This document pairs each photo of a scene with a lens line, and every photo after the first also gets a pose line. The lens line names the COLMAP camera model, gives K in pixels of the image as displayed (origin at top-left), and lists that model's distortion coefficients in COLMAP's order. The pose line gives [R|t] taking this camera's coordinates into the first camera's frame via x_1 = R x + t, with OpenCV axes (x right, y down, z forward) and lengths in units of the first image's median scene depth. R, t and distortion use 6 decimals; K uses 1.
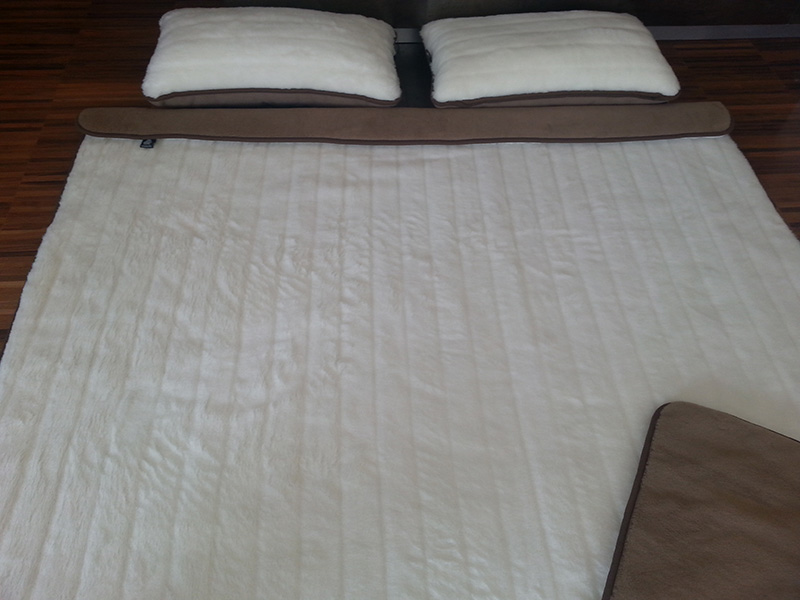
lens RADIAL K [[649.3, 0, 401.0], [0, 649.3, 296.0], [0, 0, 1]] dist [0.115336, -0.207985]
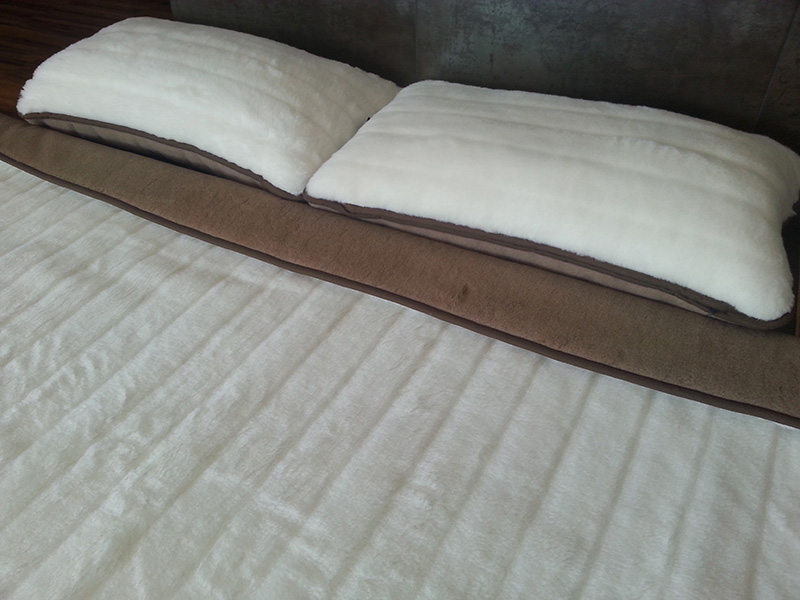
lens RADIAL K [[654.6, 0, 401.5], [0, 654.6, 291.5], [0, 0, 1]] dist [0.111331, -0.185852]
pose [[0.848460, 0.293559, -0.440385, 0.467017], [-0.365945, 0.926521, -0.087425, -0.226008], [0.382362, 0.235334, 0.893542, 0.613185]]
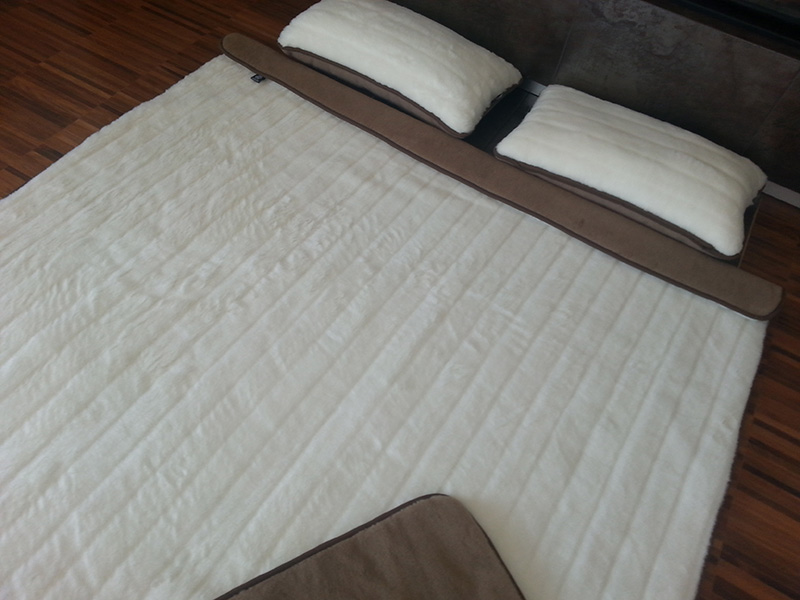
lens RADIAL K [[649.3, 0, 401.0], [0, 649.3, 296.0], [0, 0, 1]] dist [0.115336, -0.207985]
pose [[0.814267, 0.488673, -0.313318, 0.420490], [-0.494459, 0.866642, 0.066651, -0.108251], [0.304105, 0.100651, 0.947306, 0.002619]]
